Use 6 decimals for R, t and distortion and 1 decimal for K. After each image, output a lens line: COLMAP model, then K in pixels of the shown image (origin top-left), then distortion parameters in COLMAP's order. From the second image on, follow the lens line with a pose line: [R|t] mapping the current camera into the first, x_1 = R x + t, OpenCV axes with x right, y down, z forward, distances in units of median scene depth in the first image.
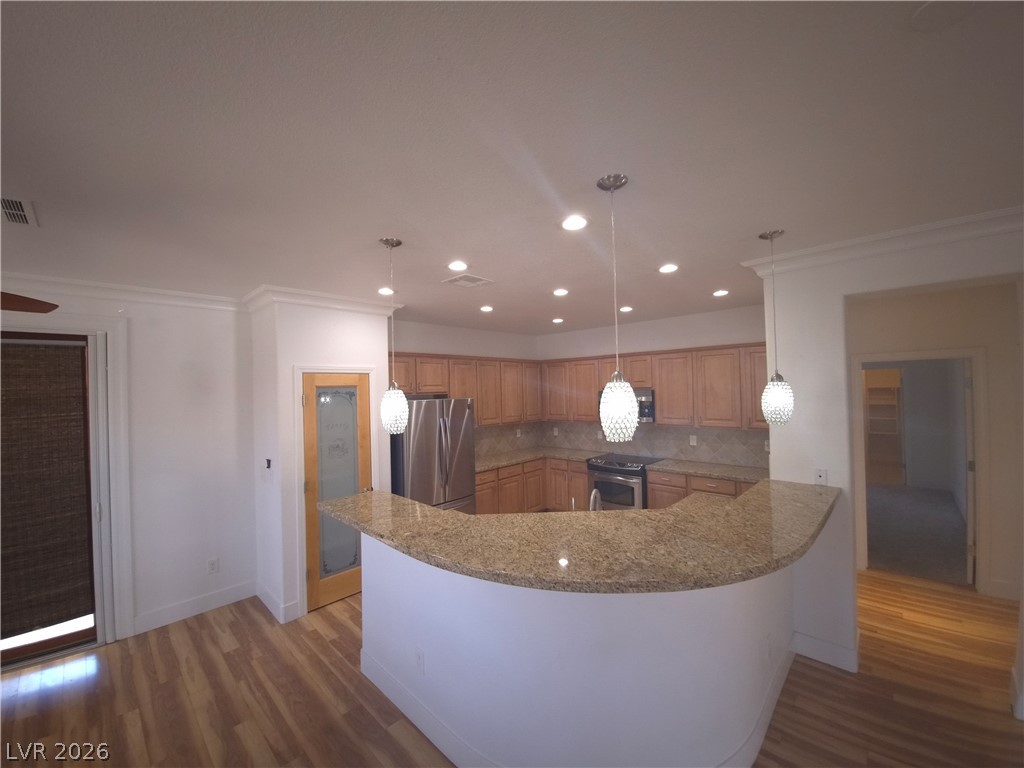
lens RADIAL K [[403.6, 0, 503.5], [0, 403.6, 383.8], [0, 0, 1]] dist [0.002310, -0.002510]
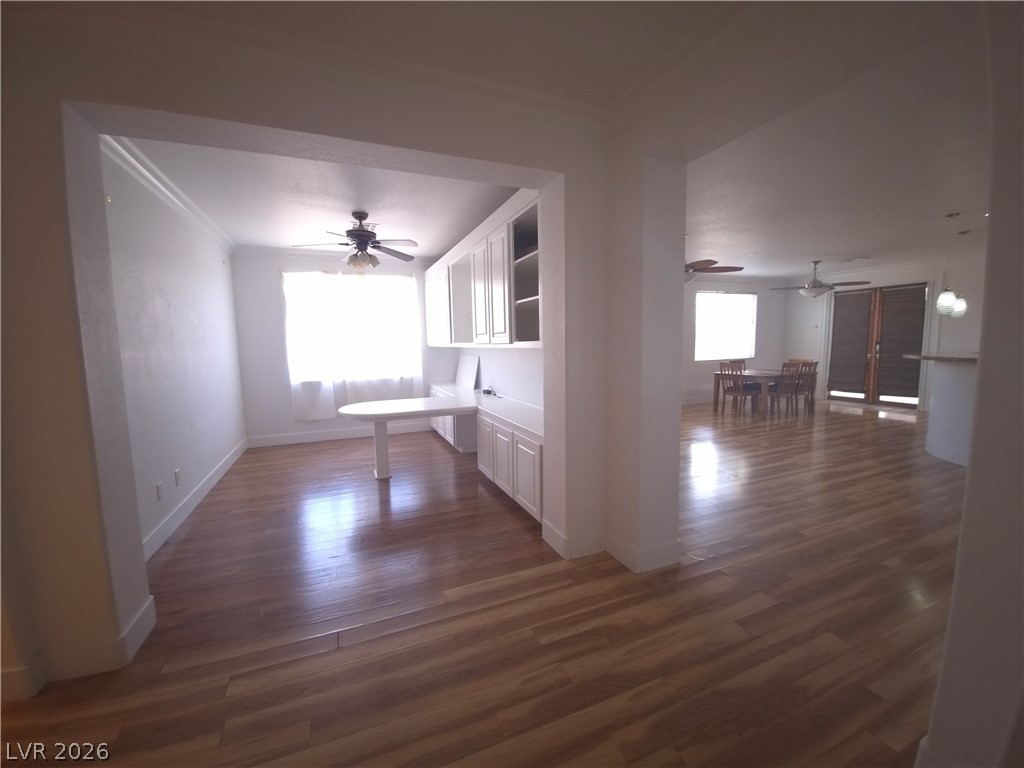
lens RADIAL K [[403.6, 0, 510.1], [0, 403.6, 382.3], [0, 0, 1]] dist [0.002310, -0.002510]
pose [[-0.390426, 0.124510, -0.912176, 1.632162], [0.041888, 0.992189, 0.117503, 0.065158], [0.919681, 0.007667, -0.392592, -0.251783]]
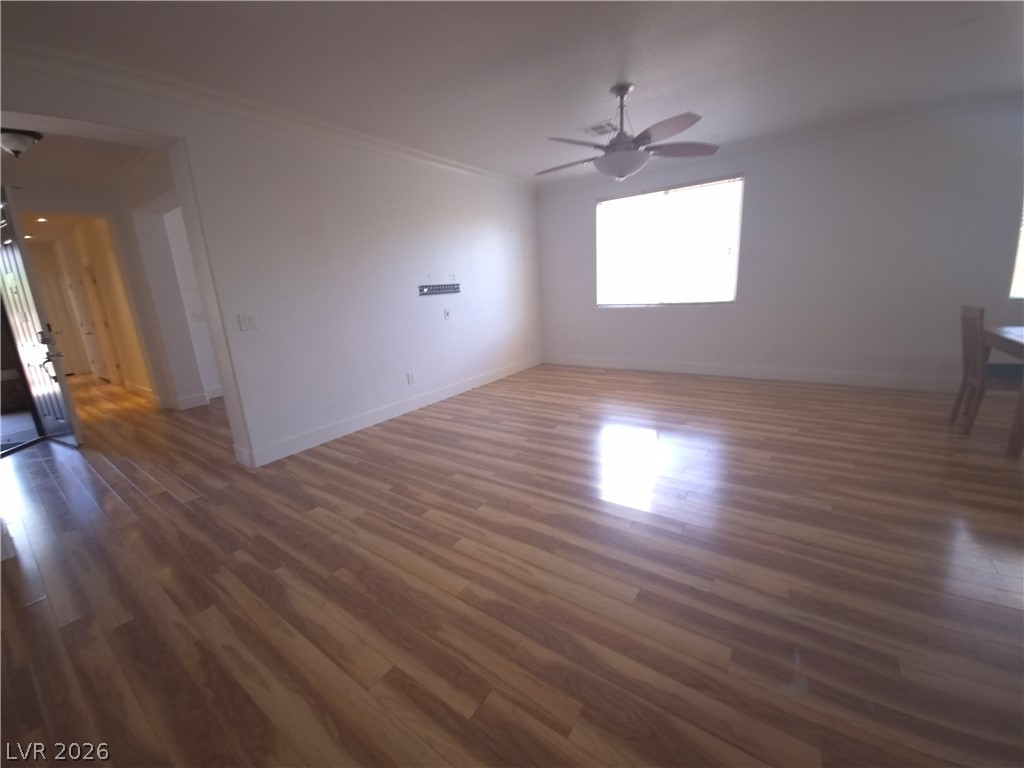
lens RADIAL K [[403.6, 0, 502.2], [0, 403.6, 383.0], [0, 0, 1]] dist [0.002310, -0.002510]
pose [[-0.986505, 0.117160, -0.114376, 0.573345], [0.089656, 0.971054, 0.221397, 0.131253], [0.137004, 0.208155, -0.968453, 0.554948]]
